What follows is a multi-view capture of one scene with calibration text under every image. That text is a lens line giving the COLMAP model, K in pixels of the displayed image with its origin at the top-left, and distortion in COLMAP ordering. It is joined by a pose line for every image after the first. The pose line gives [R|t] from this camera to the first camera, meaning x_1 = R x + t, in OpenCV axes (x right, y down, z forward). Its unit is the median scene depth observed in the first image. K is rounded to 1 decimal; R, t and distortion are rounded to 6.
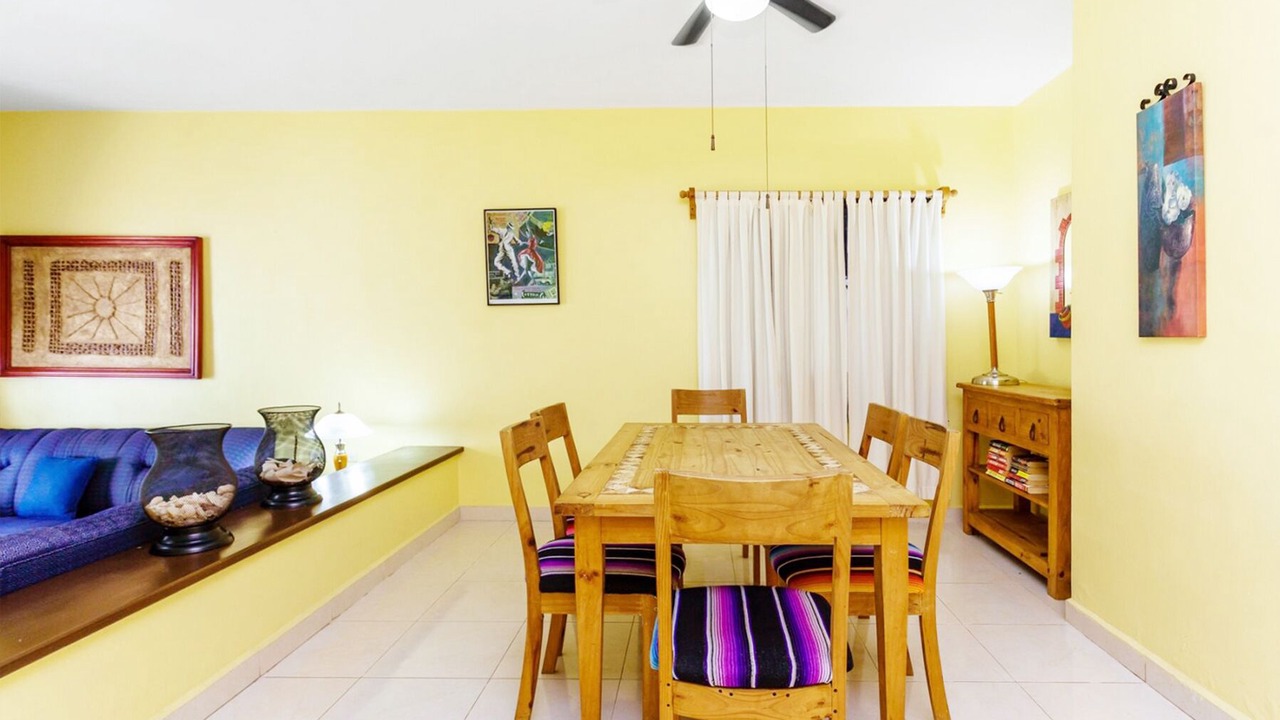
lens RADIAL K [[659.4, 0, 686.0], [0, 659.4, 351.7], [0, 0, 1]] dist [-0.019062, 0.000199]
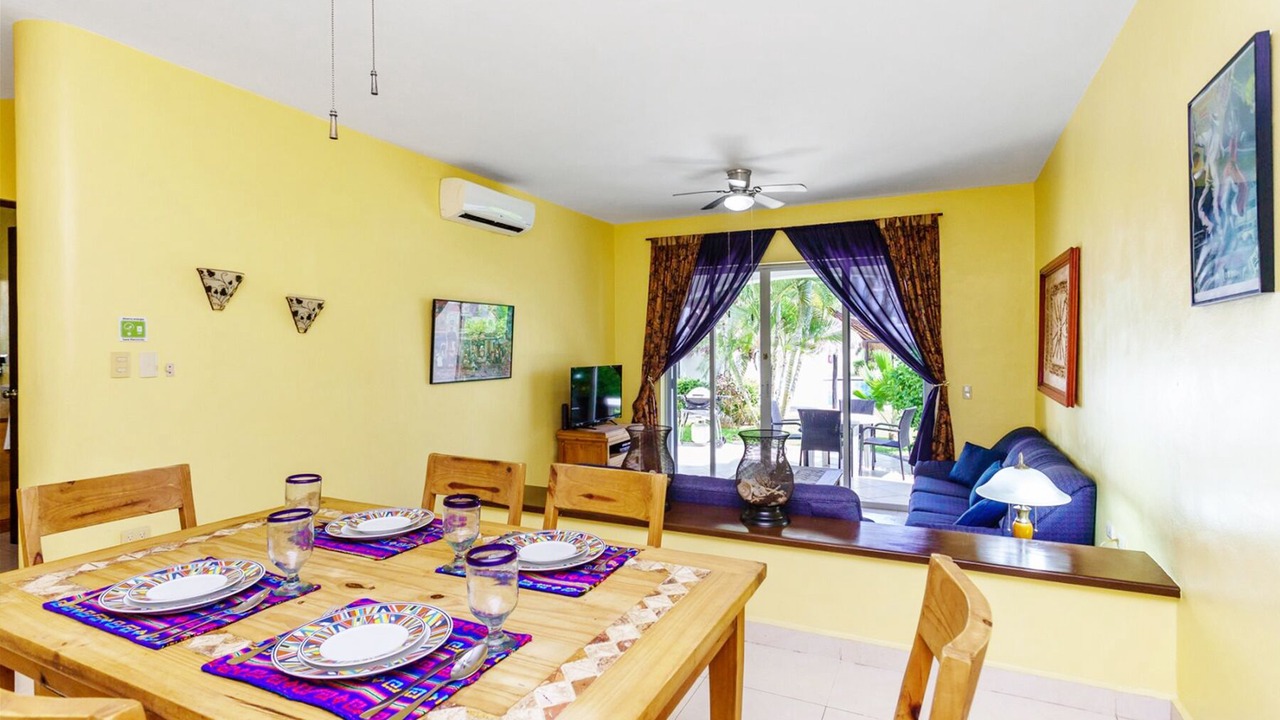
lens RADIAL K [[613.8, 0, 640.8], [0, 613.8, 359.8], [0, 0, 1]] dist [-0.013019, 0.003820]
pose [[-0.422131, 0.020862, -0.906295, 0.266891], [-0.012917, 0.999495, 0.029024, -0.040819], [0.906443, 0.023959, -0.421648, 0.856782]]
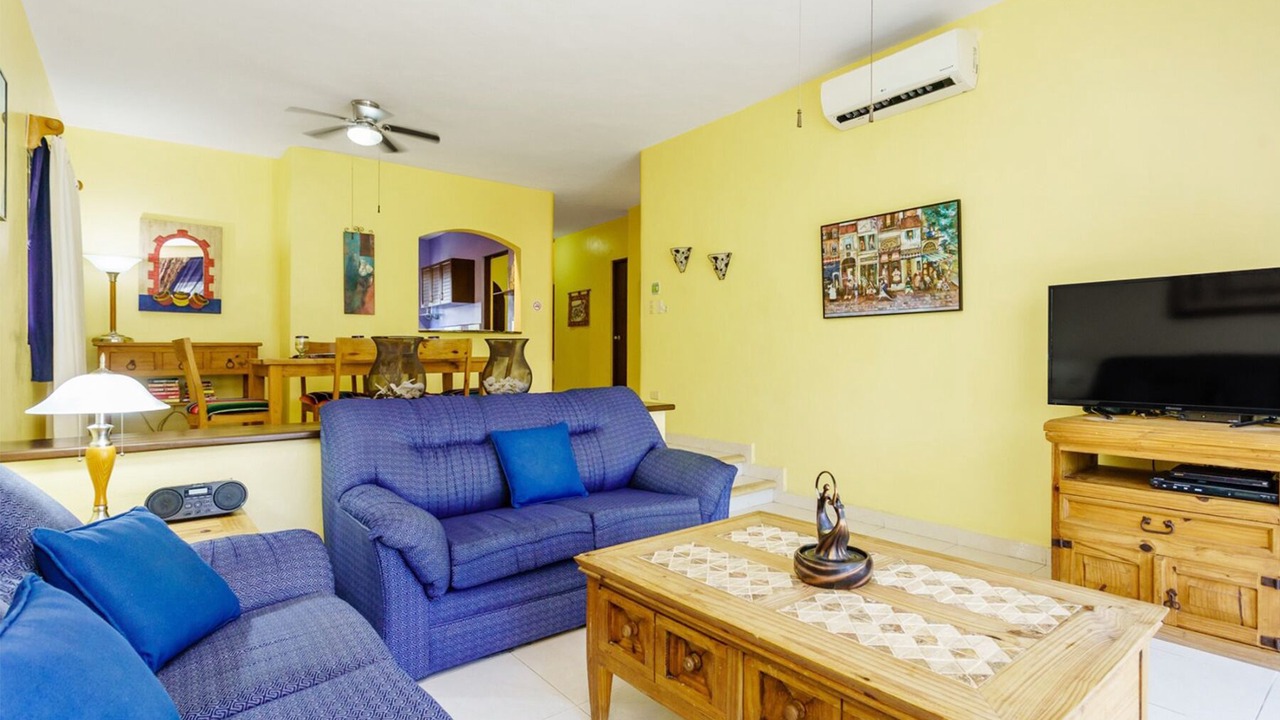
lens RADIAL K [[613.8, 0, 649.7], [0, 613.8, 356.3], [0, 0, 1]] dist [-0.013019, 0.003820]
pose [[-0.648367, 0.000851, 0.761328, -1.150167], [0.022266, 0.999593, 0.017845, 0.076784], [-0.761002, 0.028522, -0.648122, 0.938083]]
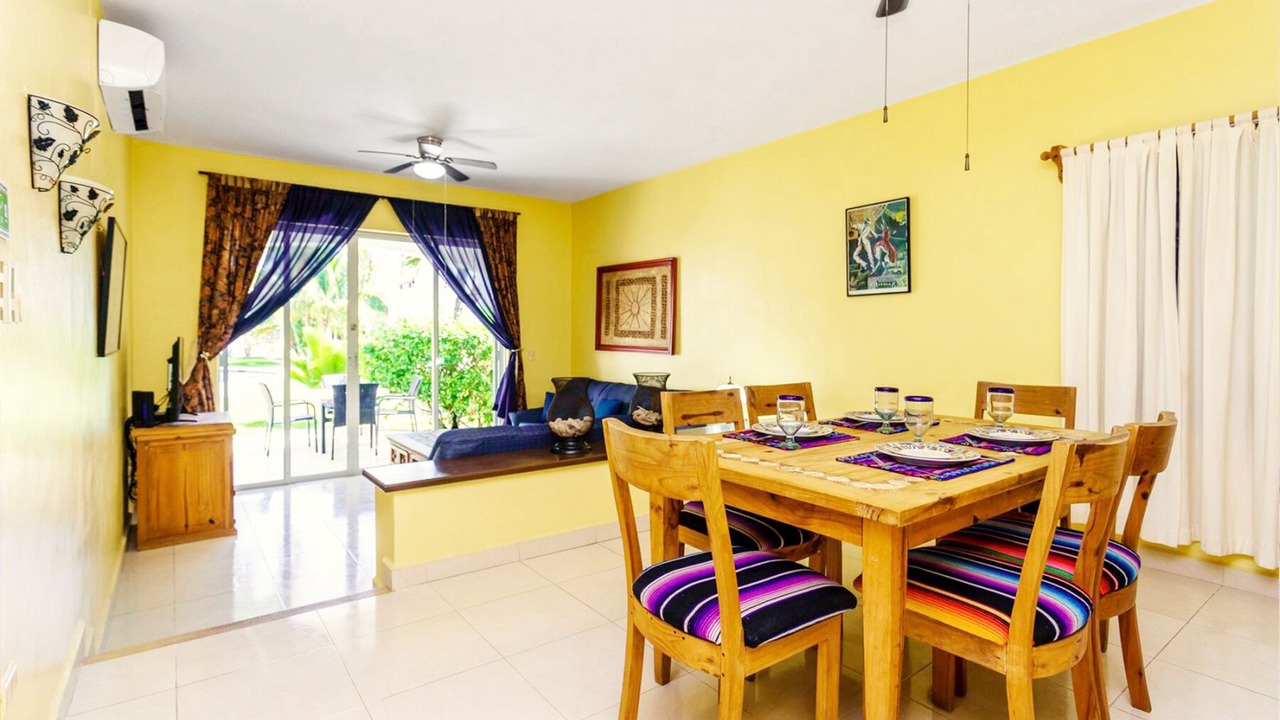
lens RADIAL K [[613.8, 0, 634.8], [0, 613.8, 349.4], [0, 0, 1]] dist [-0.013019, 0.003820]
pose [[0.608366, 0.026014, -0.793230, 0.304938], [-0.020418, 0.999645, 0.017124, 0.007786], [0.793394, 0.005778, 0.608681, 0.102481]]
